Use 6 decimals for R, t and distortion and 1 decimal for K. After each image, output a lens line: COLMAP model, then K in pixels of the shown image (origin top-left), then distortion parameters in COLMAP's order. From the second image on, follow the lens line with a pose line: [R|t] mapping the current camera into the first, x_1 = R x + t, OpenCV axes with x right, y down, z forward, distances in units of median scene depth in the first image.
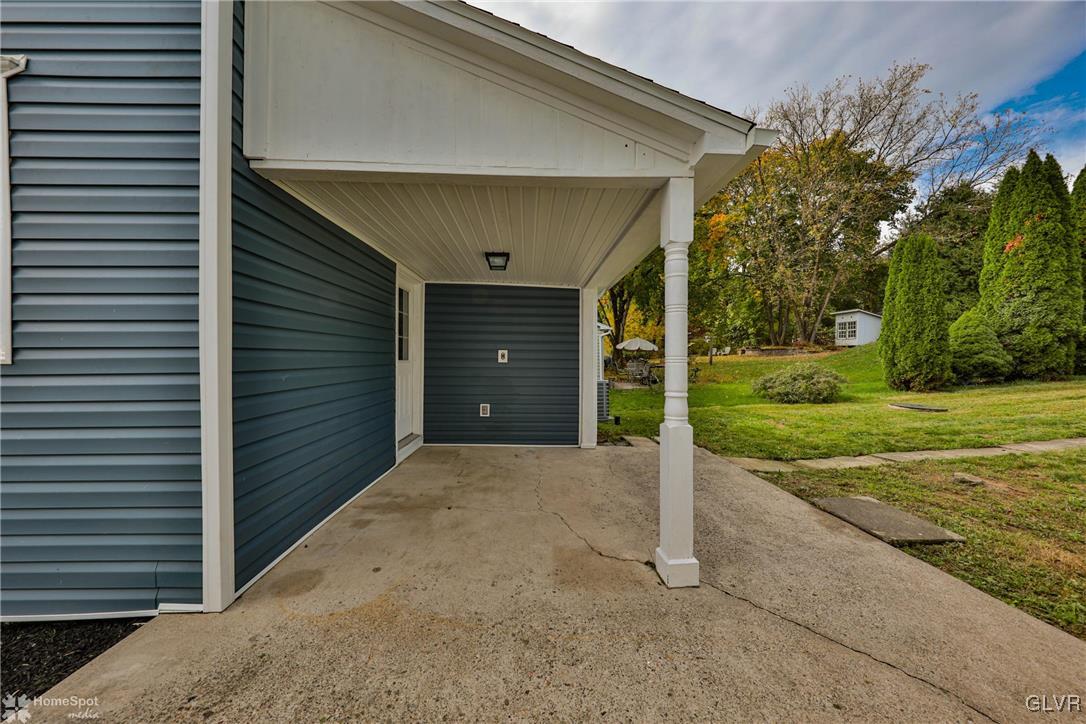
lens RADIAL K [[369.8, 0, 537.5], [0, 369.8, 359.7], [0, 0, 1]] dist [0.000103, -0.000020]
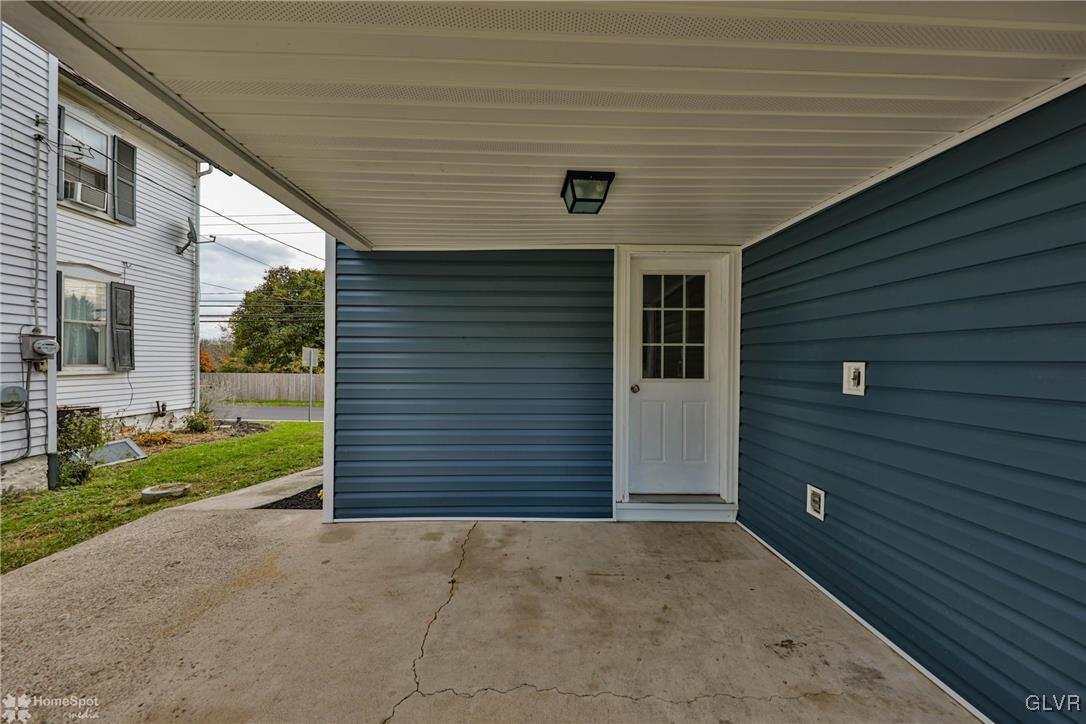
lens RADIAL K [[375.1, 0, 539.7], [0, 375.1, 362.7], [0, 0, 1]] dist [0.000944, -0.000400]
pose [[-0.011172, 0.001657, -0.999936, 0.470424], [-0.004061, 0.999990, 0.001702, -0.039448], [0.999929, 0.004080, -0.011165, 1.076581]]
